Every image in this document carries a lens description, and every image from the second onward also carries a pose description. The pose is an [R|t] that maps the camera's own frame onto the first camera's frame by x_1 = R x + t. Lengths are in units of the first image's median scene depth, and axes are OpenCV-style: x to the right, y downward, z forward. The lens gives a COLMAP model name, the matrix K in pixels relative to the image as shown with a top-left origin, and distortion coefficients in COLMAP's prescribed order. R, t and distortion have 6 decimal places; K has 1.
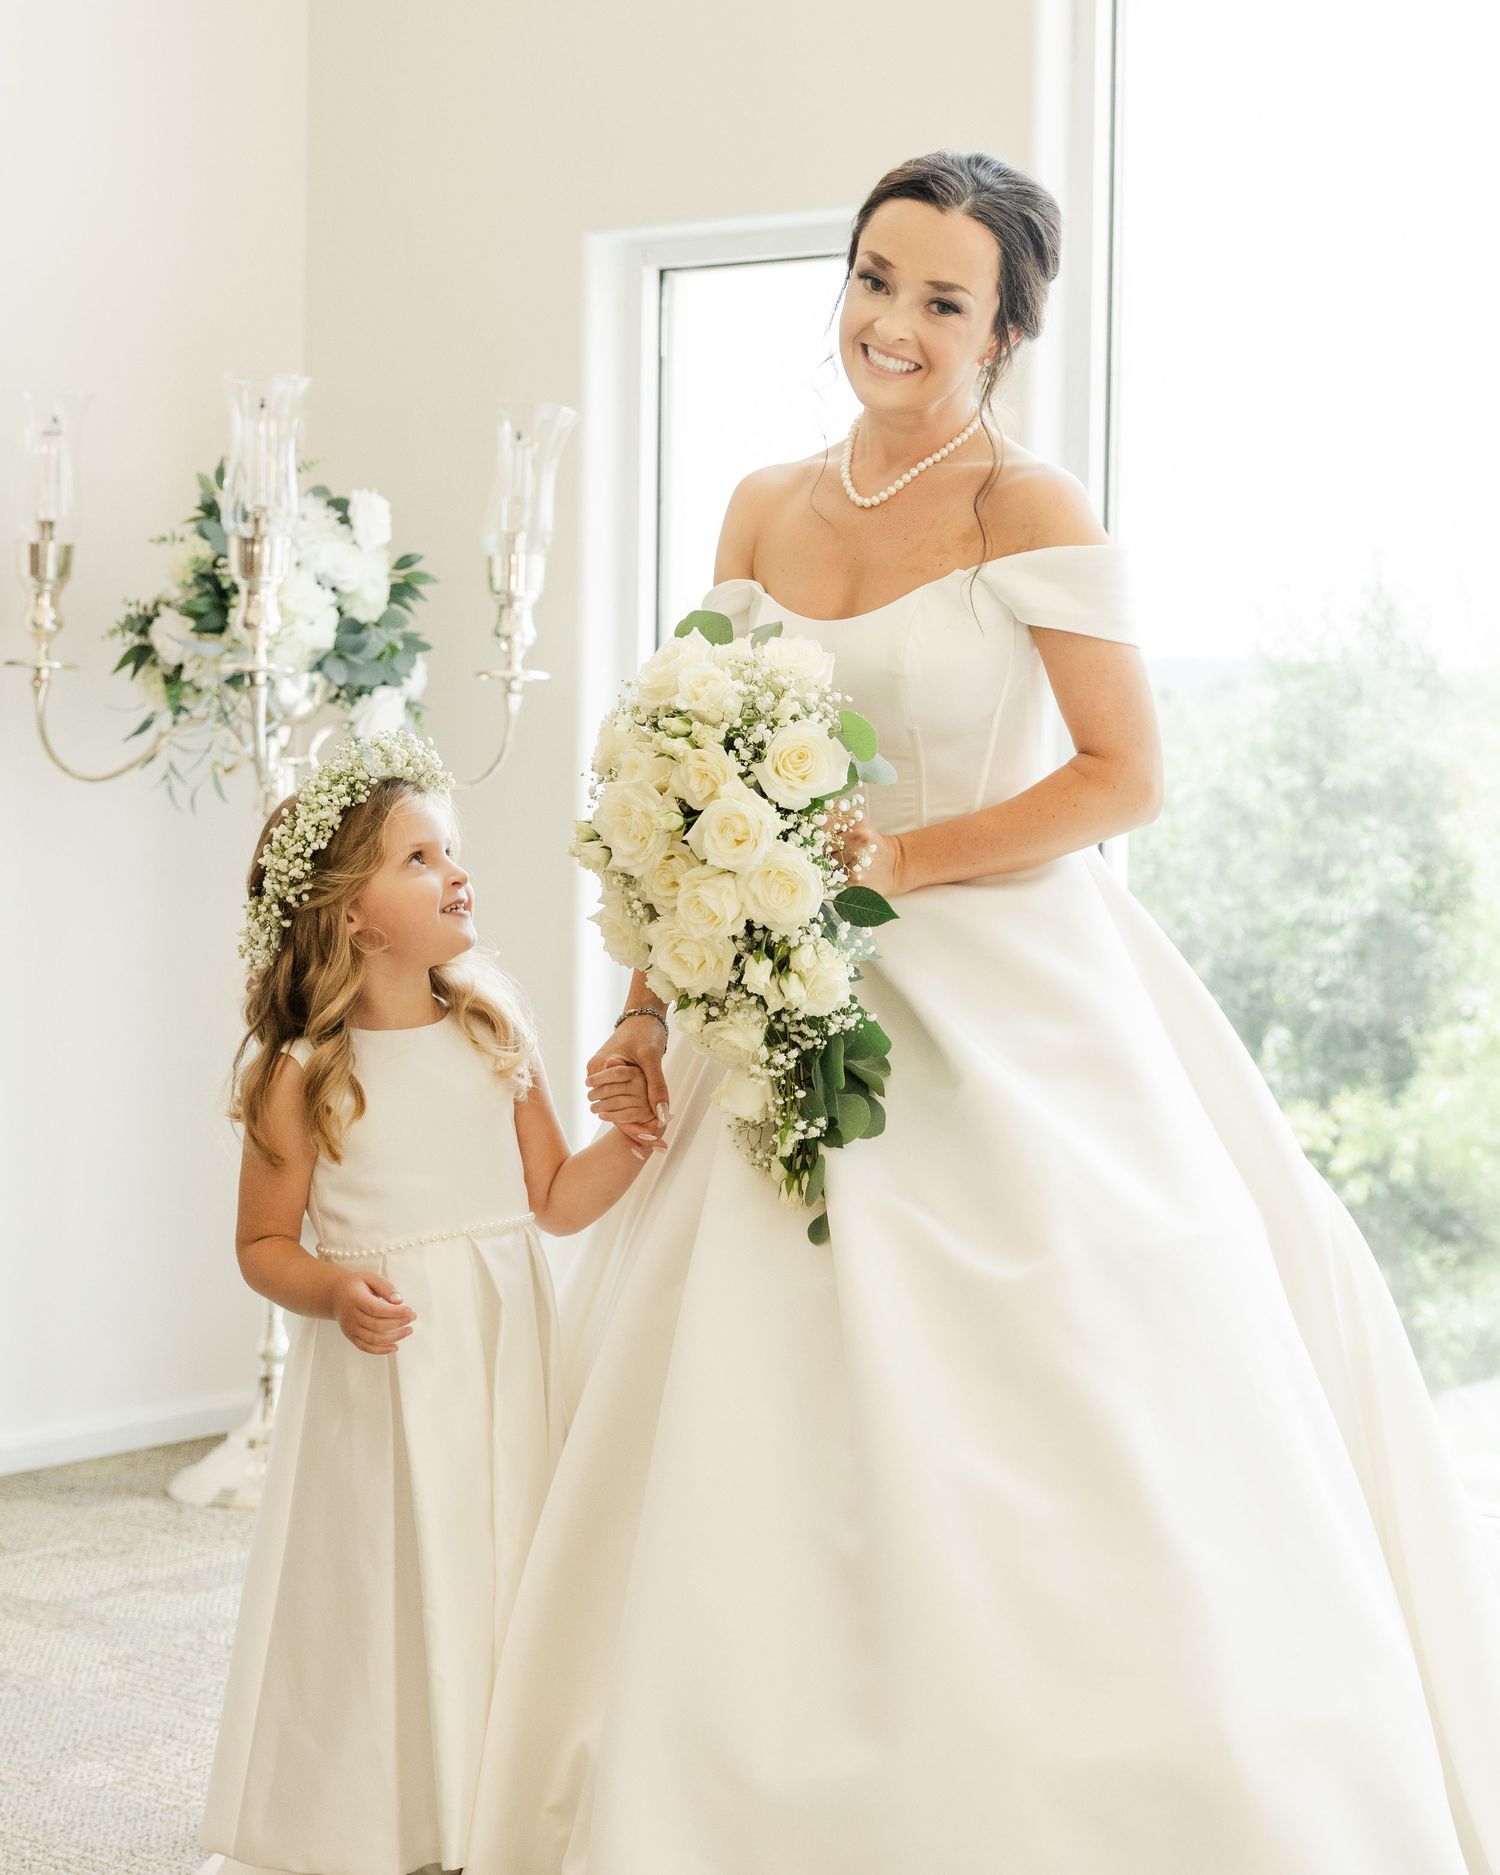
lens RADIAL K [[3940.9, 0, 824.6], [0, 3940.9, 884.7], [0, 0, 1]] dist [0.042370, 0.000000]
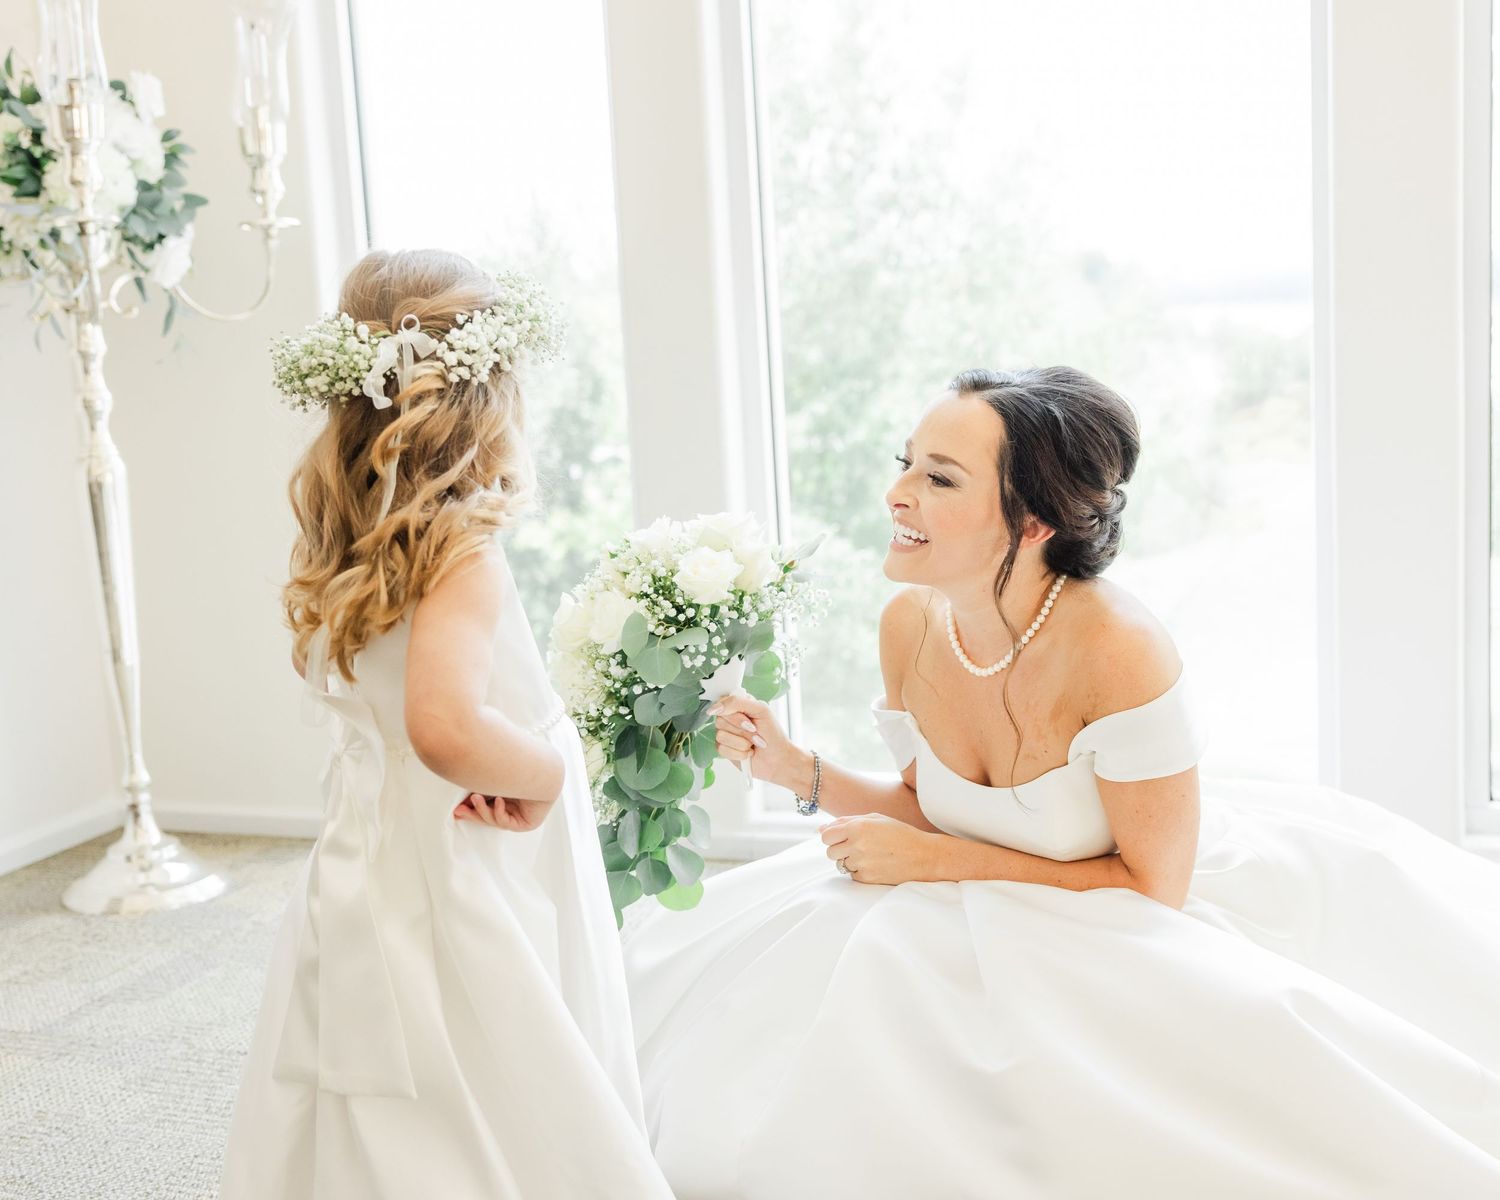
lens RADIAL K [[2008.0, 0, 701.2], [0, 2008.0, 642.1], [0, 0, 1]] dist [-0.027186, 0.000000]
pose [[0.950925, -0.119803, 0.285288, -0.146014], [0.086717, 0.988239, 0.125949, 0.009511], [-0.297022, -0.095029, 0.950130, 0.349259]]
